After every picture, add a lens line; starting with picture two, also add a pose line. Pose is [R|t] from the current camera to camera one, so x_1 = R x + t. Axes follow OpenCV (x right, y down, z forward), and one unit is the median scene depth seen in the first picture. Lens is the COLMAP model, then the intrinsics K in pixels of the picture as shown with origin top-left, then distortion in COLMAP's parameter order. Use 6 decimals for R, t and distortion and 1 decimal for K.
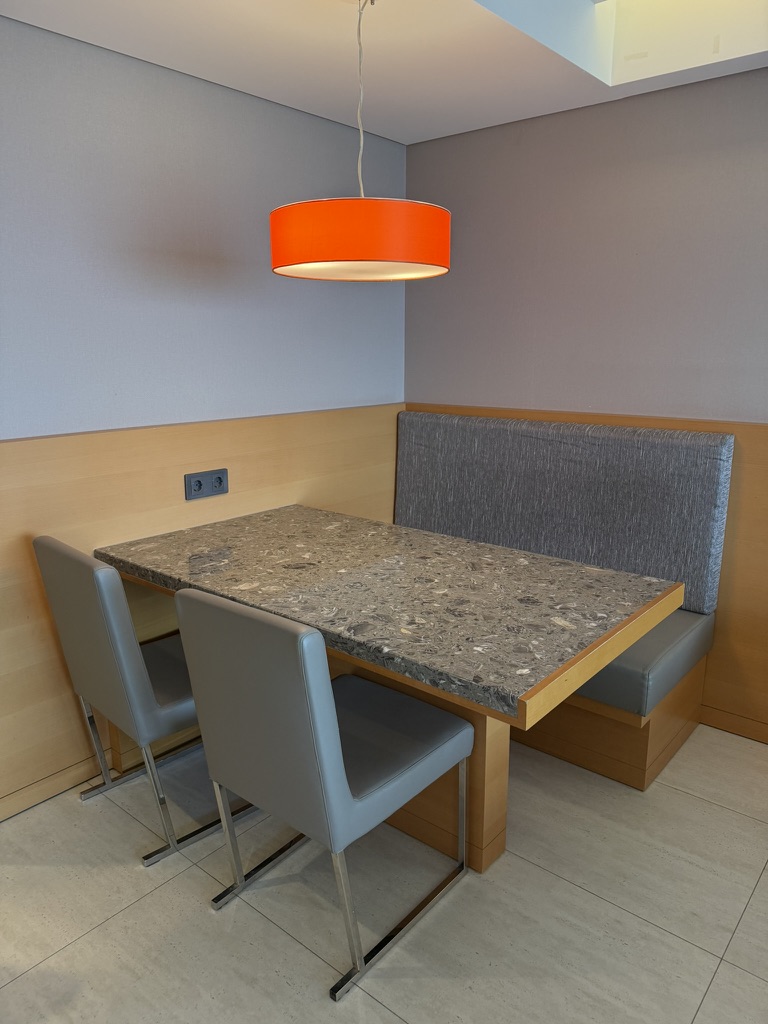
lens RADIAL K [[722.6, 0, 383.7], [0, 722.6, 511.9], [0, 0, 1]] dist [0.009564, -0.011874]
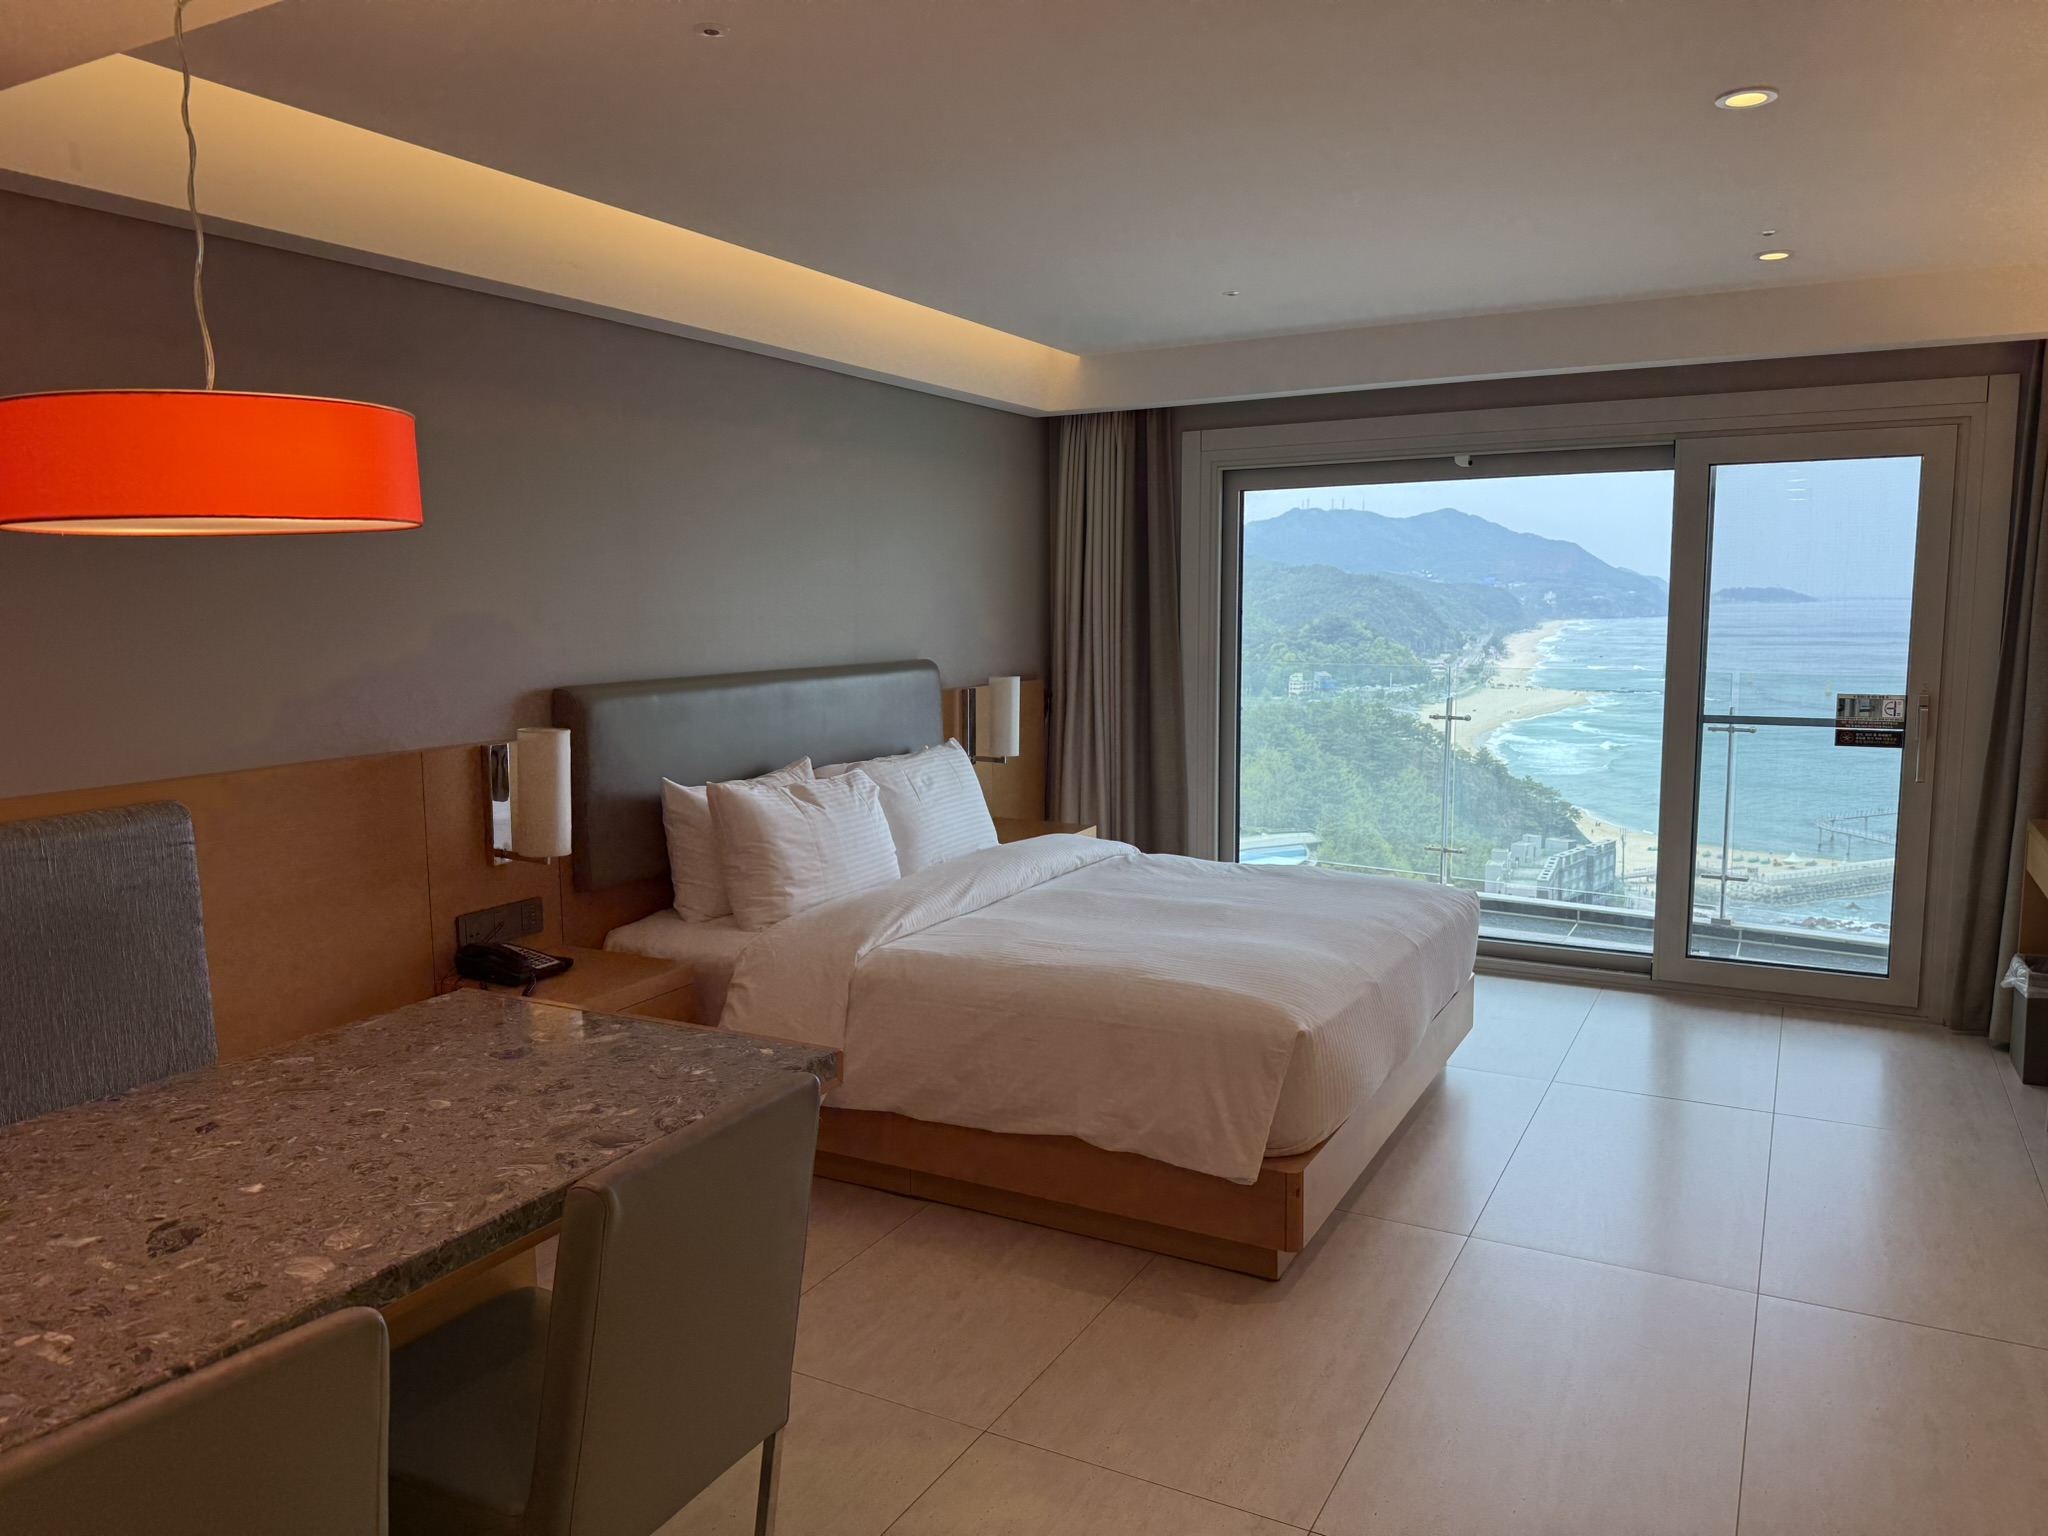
lens RADIAL K [[1445.3, 0, 1022.6], [0, 1445.3, 769.3], [0, 0, 1]] dist [0.009564, -0.011874]
pose [[-0.206930, -0.115786, 0.971480, -1.035497], [0.234297, 0.958213, 0.164111, -0.207478], [-0.949887, 0.261575, -0.171155, 0.683933]]
